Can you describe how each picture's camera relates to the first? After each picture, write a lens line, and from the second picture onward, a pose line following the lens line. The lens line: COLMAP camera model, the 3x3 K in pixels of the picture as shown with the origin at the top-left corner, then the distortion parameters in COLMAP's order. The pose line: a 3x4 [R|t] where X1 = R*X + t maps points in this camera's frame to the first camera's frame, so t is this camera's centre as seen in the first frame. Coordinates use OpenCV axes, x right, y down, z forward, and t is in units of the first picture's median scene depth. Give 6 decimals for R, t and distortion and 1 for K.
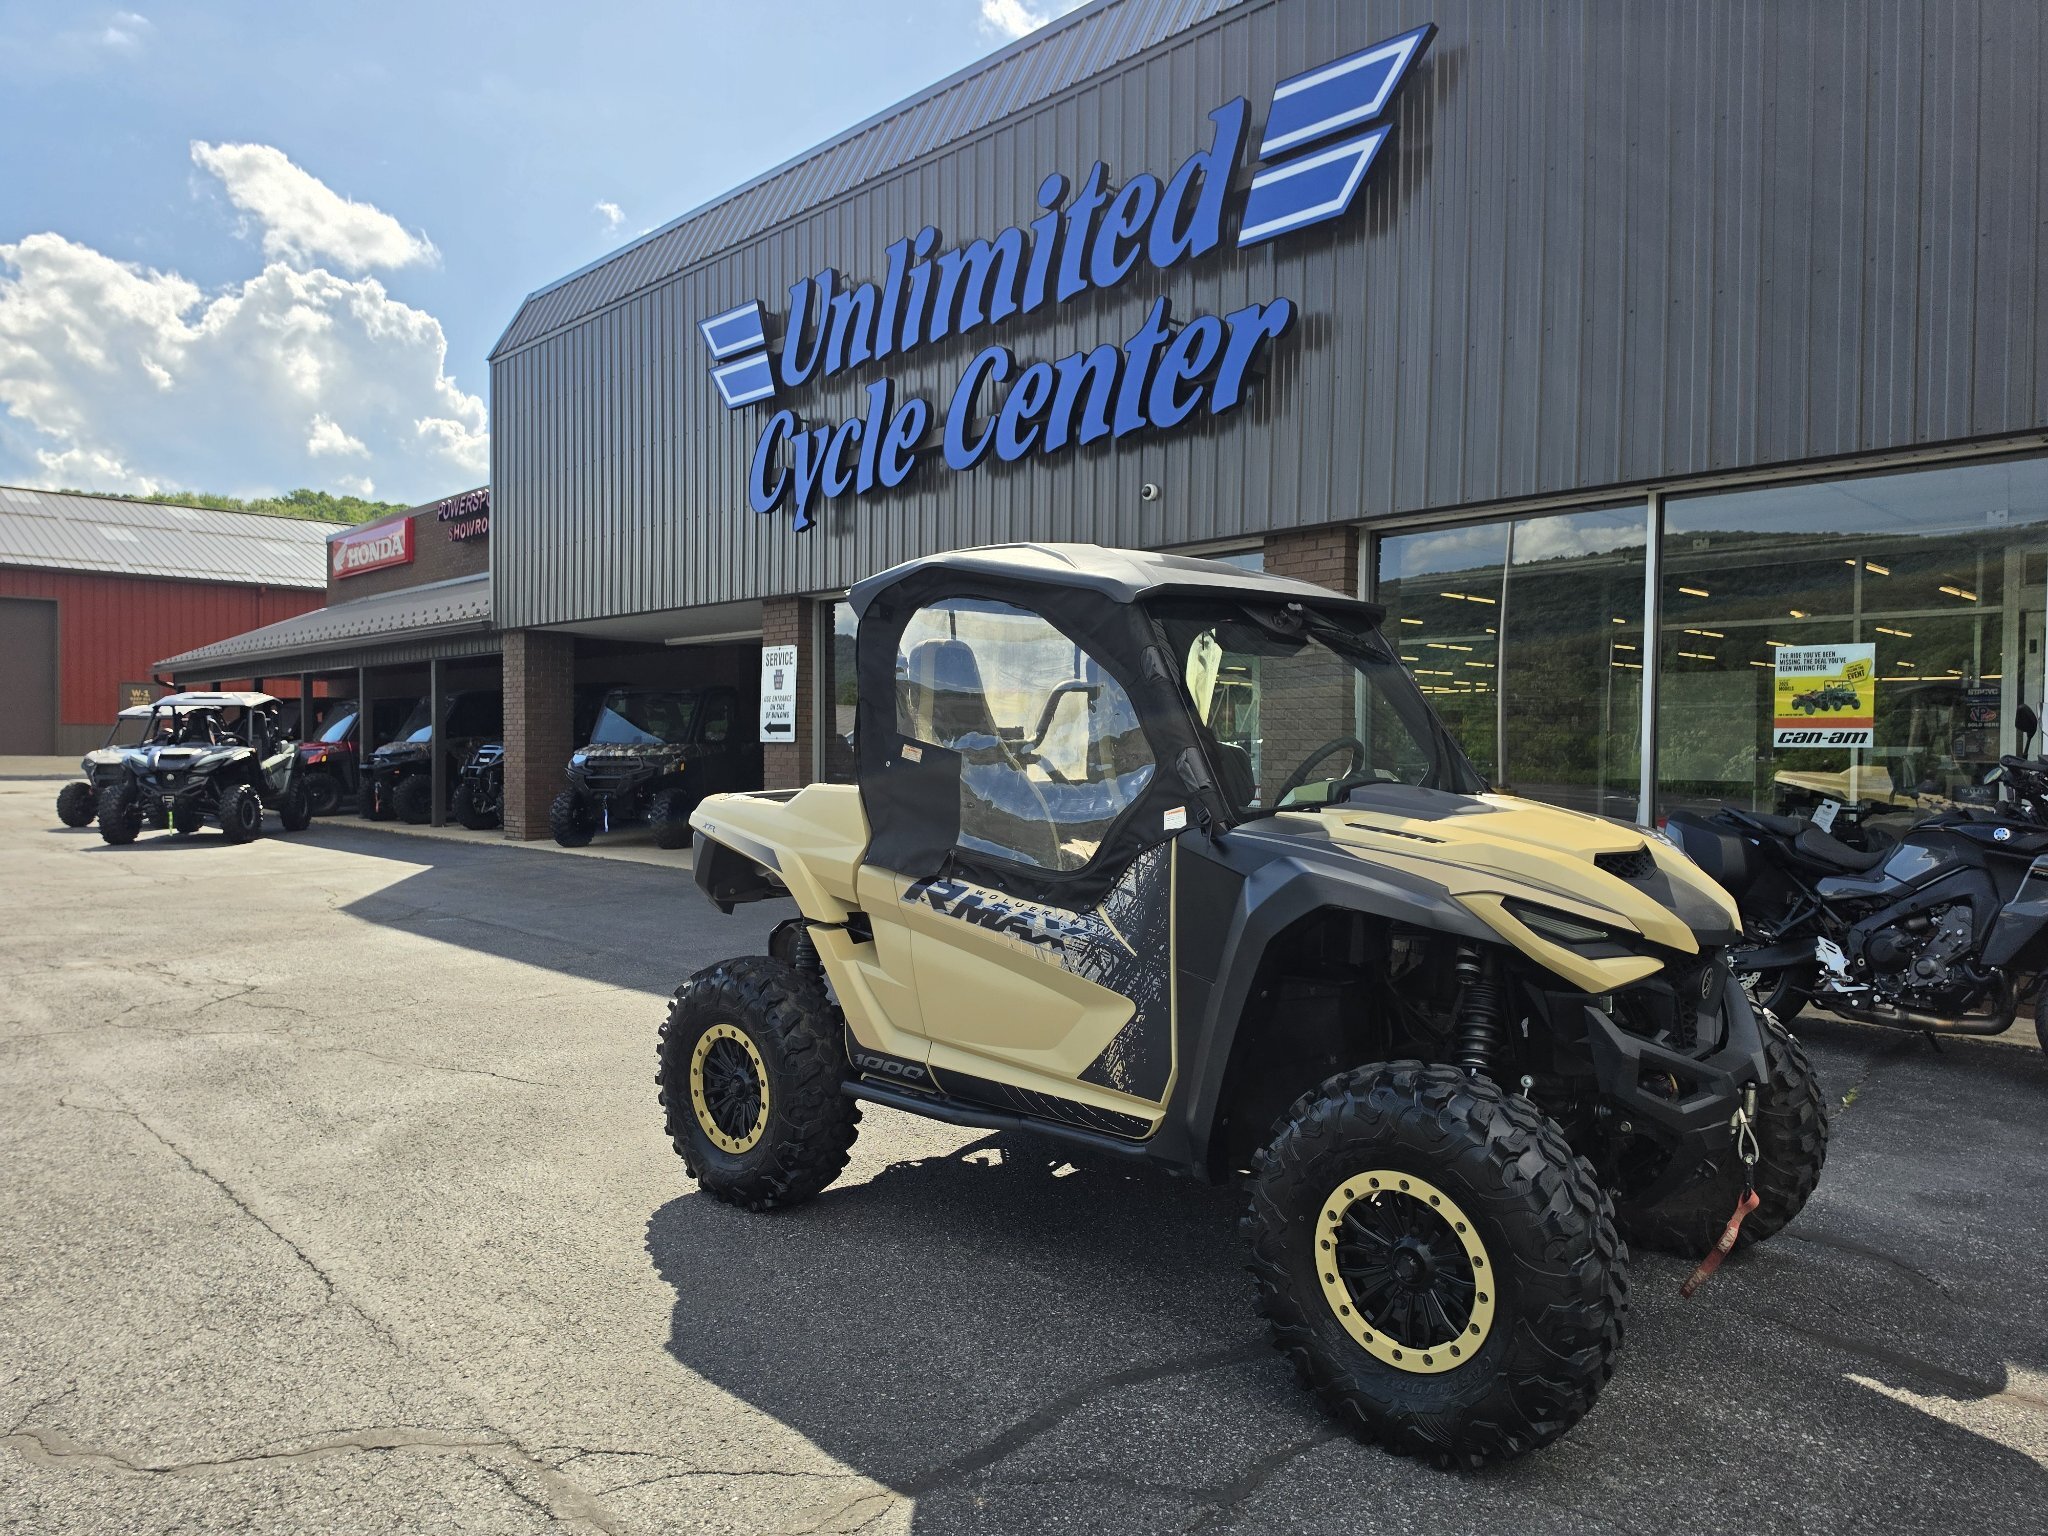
lens RADIAL K [[1476.2, 0, 1026.4], [0, 1476.2, 770.6], [0, 0, 1]] dist [0.139555, -0.253271]
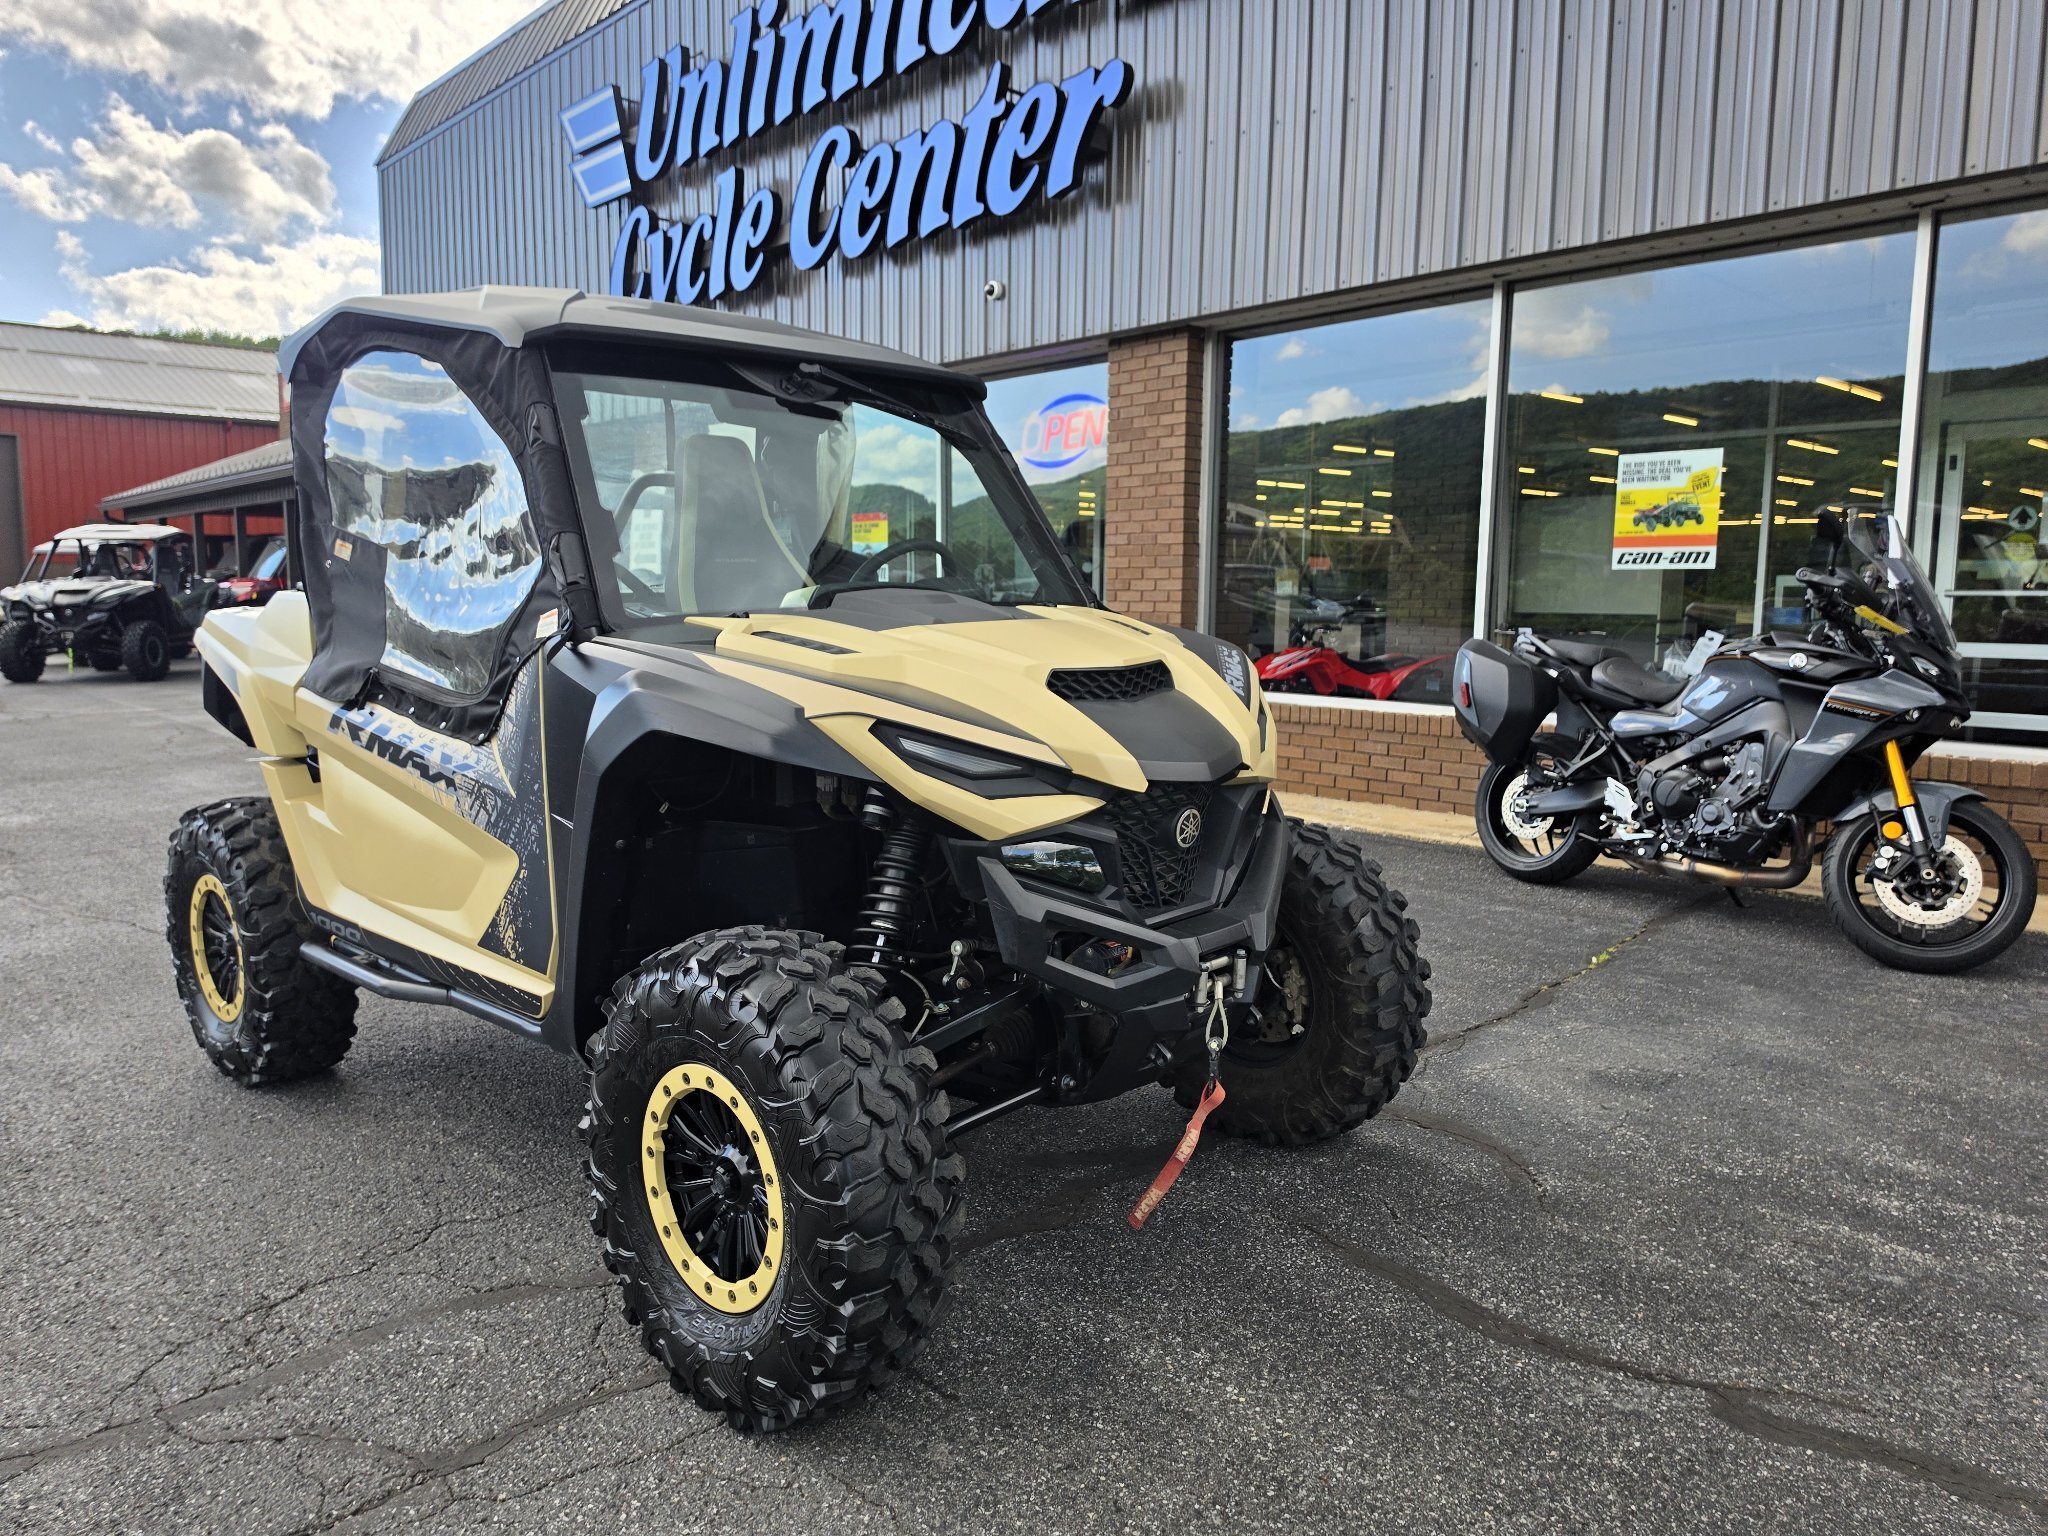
lens RADIAL K [[1476.2, 0, 1026.4], [0, 1476.2, 770.6], [0, 0, 1]] dist [0.139555, -0.253271]
pose [[0.999859, 0.003077, -0.016529, 0.132064], [-0.001349, 0.994620, 0.103582, 0.009606], [0.016759, -0.103545, 0.994484, 0.072753]]
